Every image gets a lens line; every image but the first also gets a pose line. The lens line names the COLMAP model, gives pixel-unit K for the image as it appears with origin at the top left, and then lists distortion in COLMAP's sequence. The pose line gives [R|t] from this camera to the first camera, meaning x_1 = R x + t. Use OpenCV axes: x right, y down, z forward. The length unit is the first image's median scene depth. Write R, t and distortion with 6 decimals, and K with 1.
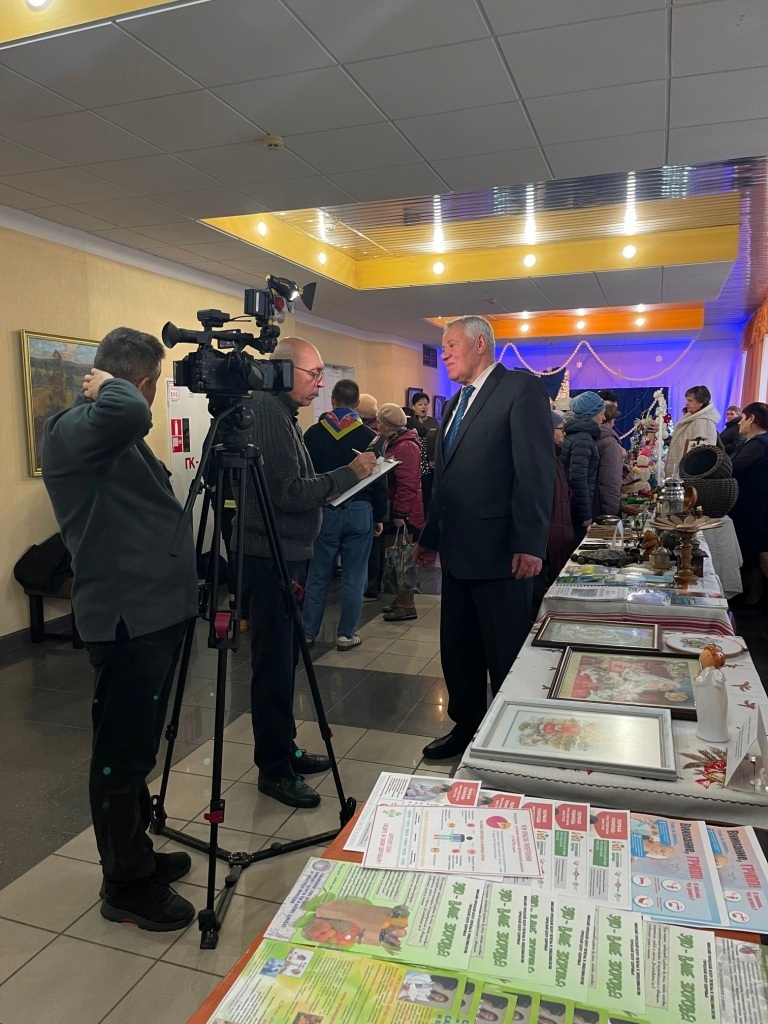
lens RADIAL K [[750.9, 0, 384.0], [0, 750.9, 512.0], [0, 0, 1]] dist [-0.004450, -0.001425]
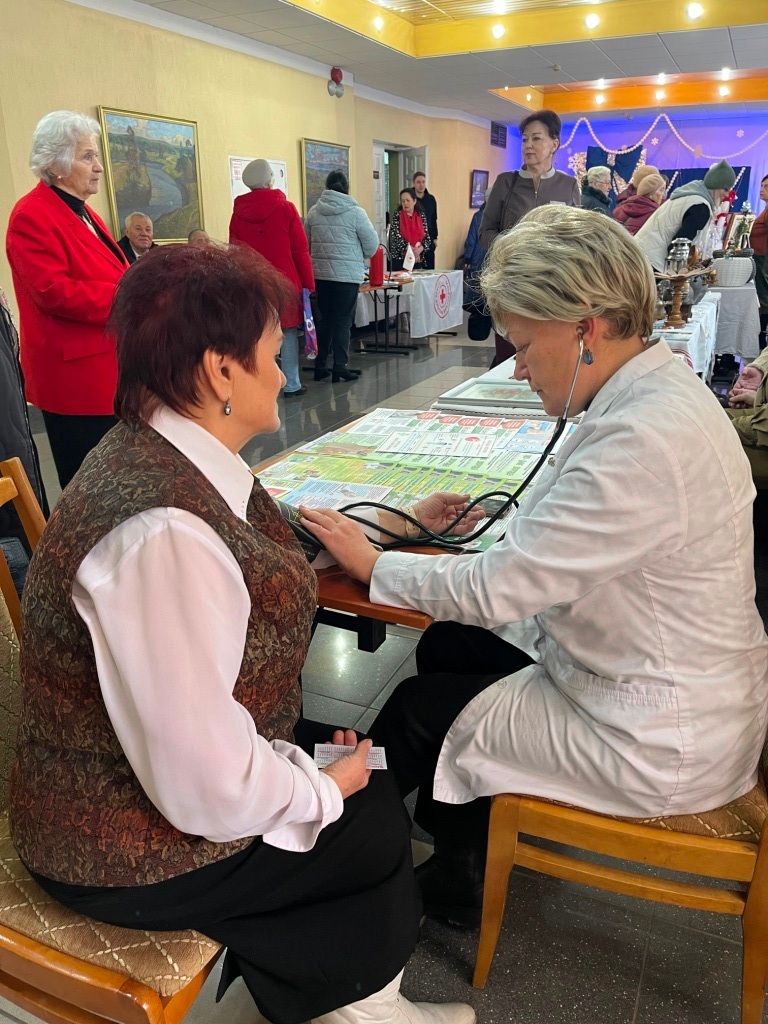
lens RADIAL K [[748.6, 0, 384.0], [0, 748.6, 512.0], [0, 0, 1]] dist [0.053228, -0.096620]
pose [[0.995381, 0.028193, -0.091774, 0.034090], [-0.004509, 0.968585, 0.248640, 0.038159], [0.095901, -0.247078, 0.964238, -0.112820]]
